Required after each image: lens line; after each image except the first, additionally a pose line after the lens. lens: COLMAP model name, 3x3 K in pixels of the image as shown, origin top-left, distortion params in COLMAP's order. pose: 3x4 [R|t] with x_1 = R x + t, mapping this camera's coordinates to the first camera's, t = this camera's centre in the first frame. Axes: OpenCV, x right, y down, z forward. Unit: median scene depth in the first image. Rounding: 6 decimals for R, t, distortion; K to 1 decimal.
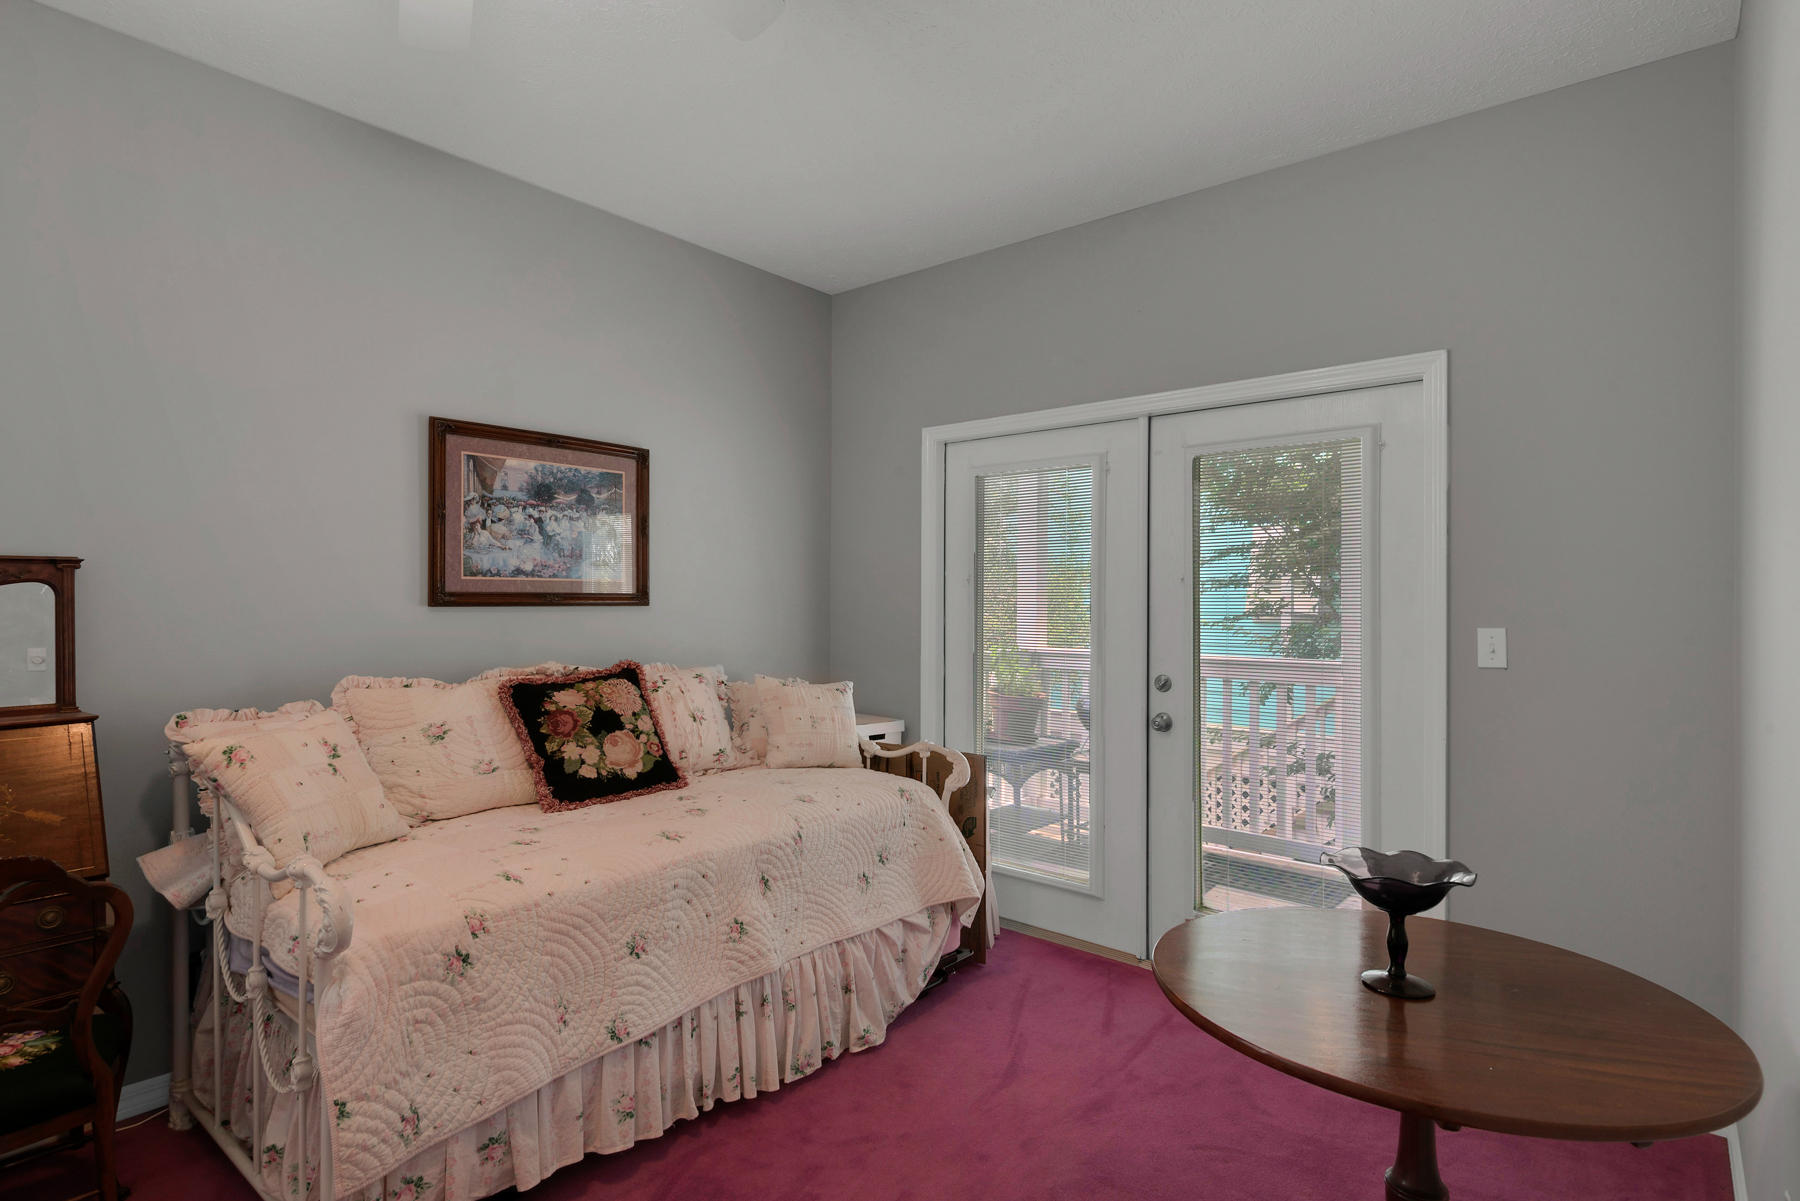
lens RADIAL K [[908.9, 0, 881.7], [0, 908.9, 590.4], [0, 0, 1]] dist [0.033503, -0.028724]
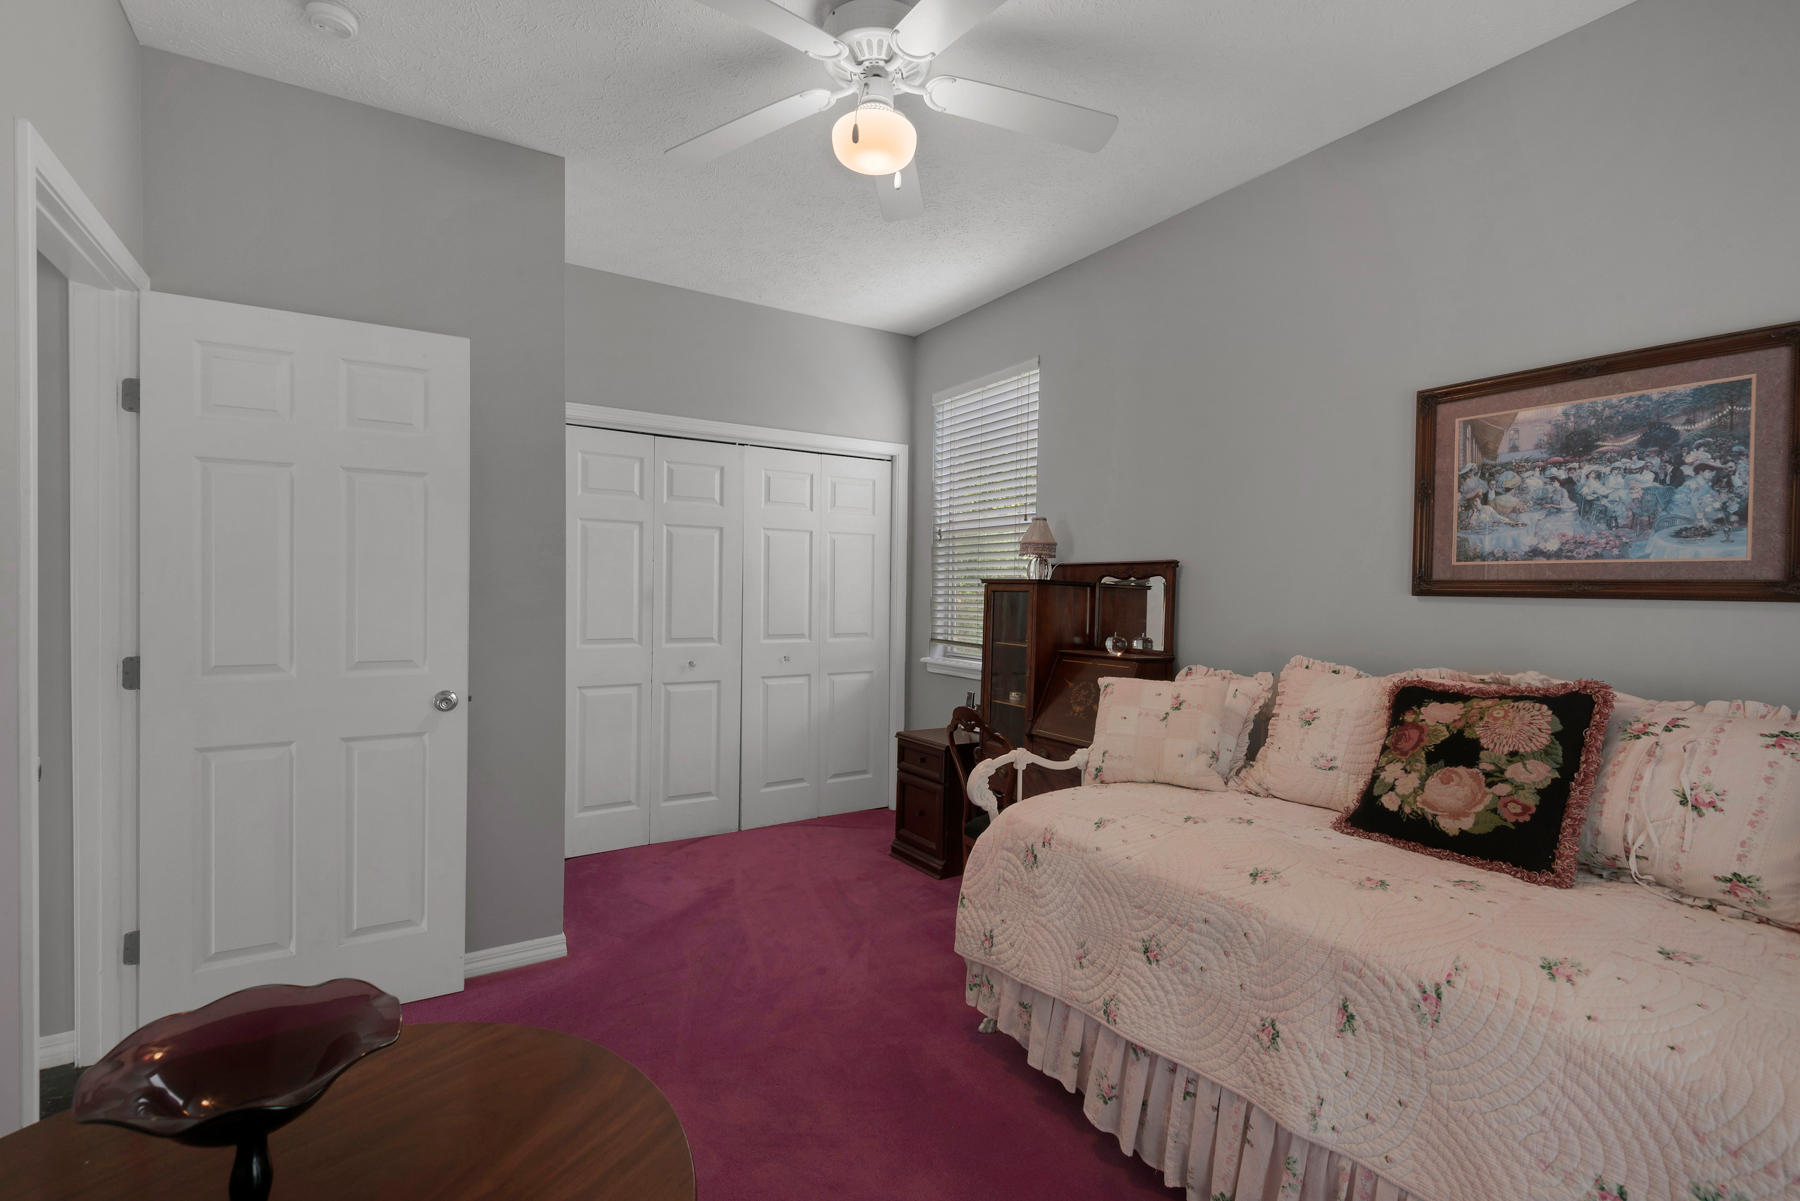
lens RADIAL K [[806.3, 0, 904.4], [0, 806.3, 586.3], [0, 0, 1]] dist [0.002636, -0.000445]
pose [[-0.293847, -0.005746, -0.955835, 0.424283], [-0.005098, 0.999977, -0.004445, 0.014010], [0.955839, 0.003566, -0.293869, 0.706240]]
